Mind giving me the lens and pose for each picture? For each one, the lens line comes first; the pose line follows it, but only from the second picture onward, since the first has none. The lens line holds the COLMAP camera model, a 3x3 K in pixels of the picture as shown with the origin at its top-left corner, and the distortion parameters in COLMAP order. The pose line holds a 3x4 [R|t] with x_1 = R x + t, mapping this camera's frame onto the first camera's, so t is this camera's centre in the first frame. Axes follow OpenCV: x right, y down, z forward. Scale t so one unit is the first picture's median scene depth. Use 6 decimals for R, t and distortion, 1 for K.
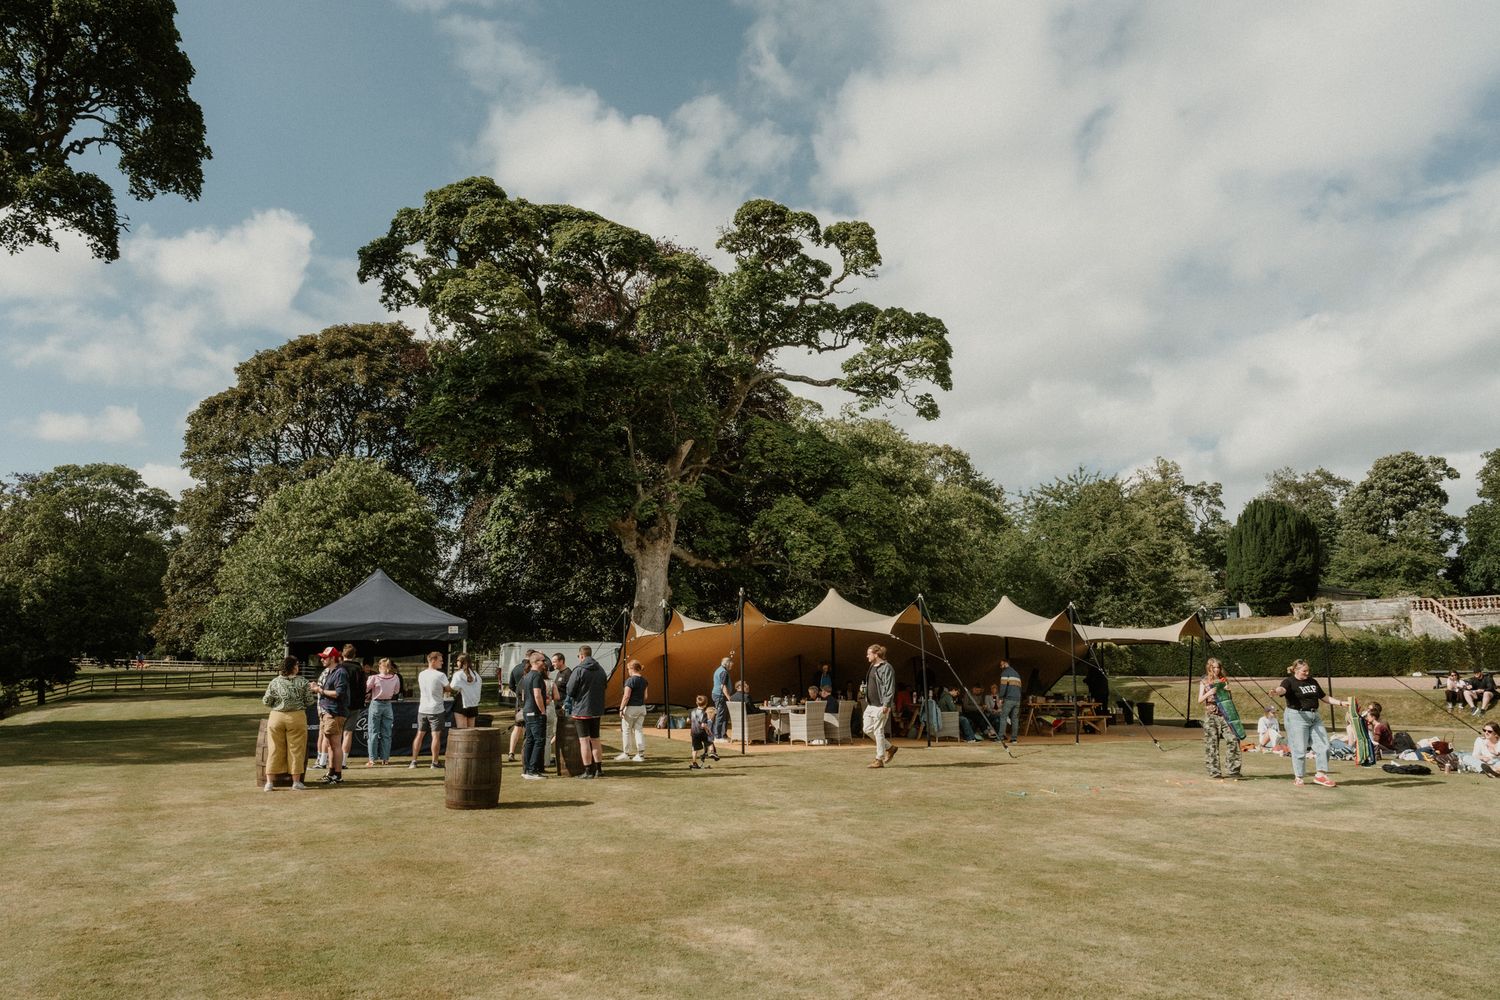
lens RADIAL K [[1054.4, 0, 725.8], [0, 1054.4, 505.2], [0, 0, 1]] dist [-0.005434, 0.001773]
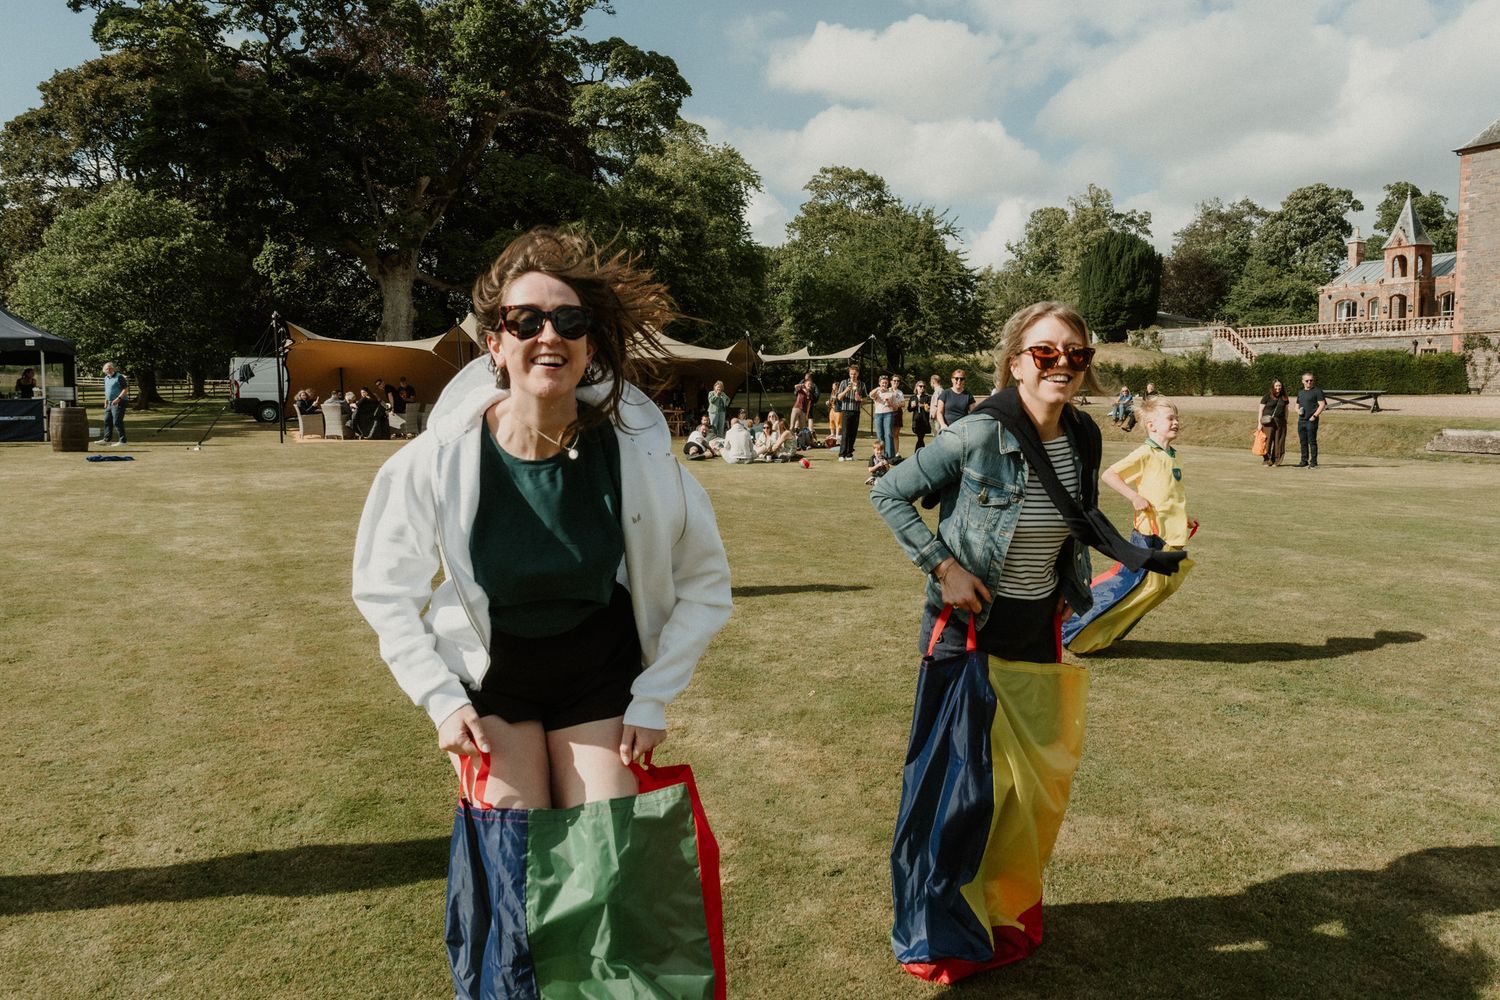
lens RADIAL K [[1057.9, 0, 790.4], [0, 1057.9, 473.5], [0, 0, 1]] dist [-0.002993, -0.008129]
pose [[0.999093, 0.005036, 0.042280, 0.257554], [-0.014642, 0.973059, 0.230092, -0.014457], [-0.039982, -0.230502, 0.972250, -0.124835]]
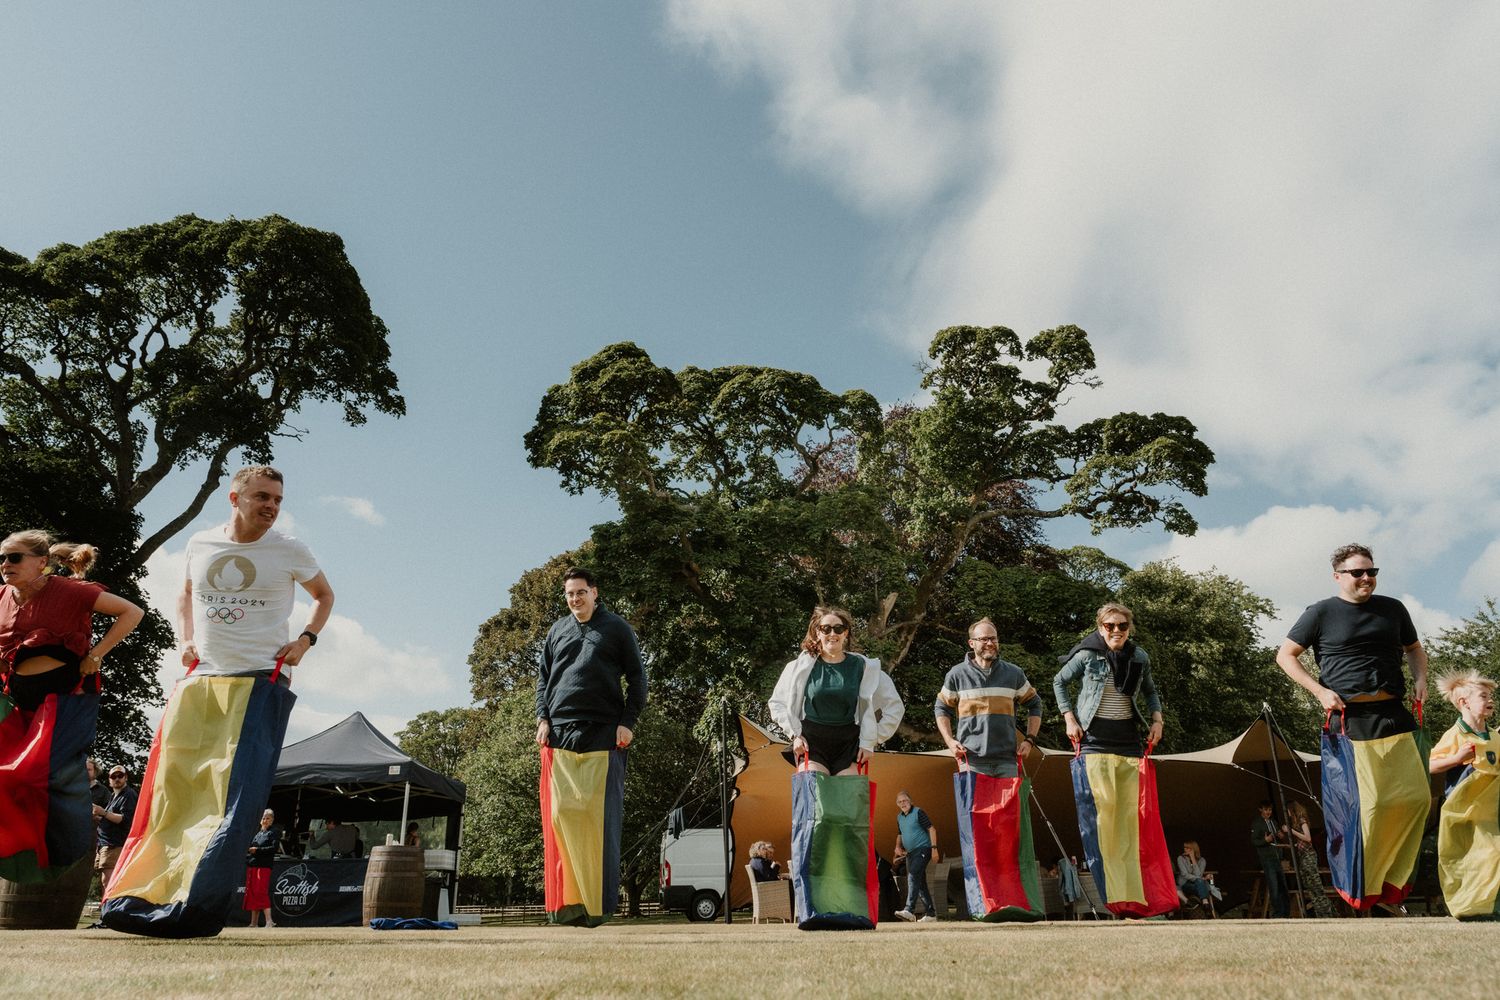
lens RADIAL K [[1057.9, 0, 749.9], [0, 1057.9, 484.6], [0, 0, 1]] dist [-0.004033, -0.001425]
pose [[0.931678, -0.149444, -0.331124, 0.140240], [0.066063, 0.965968, -0.250085, 0.055151], [0.357229, 0.211123, 0.909843, 0.123852]]
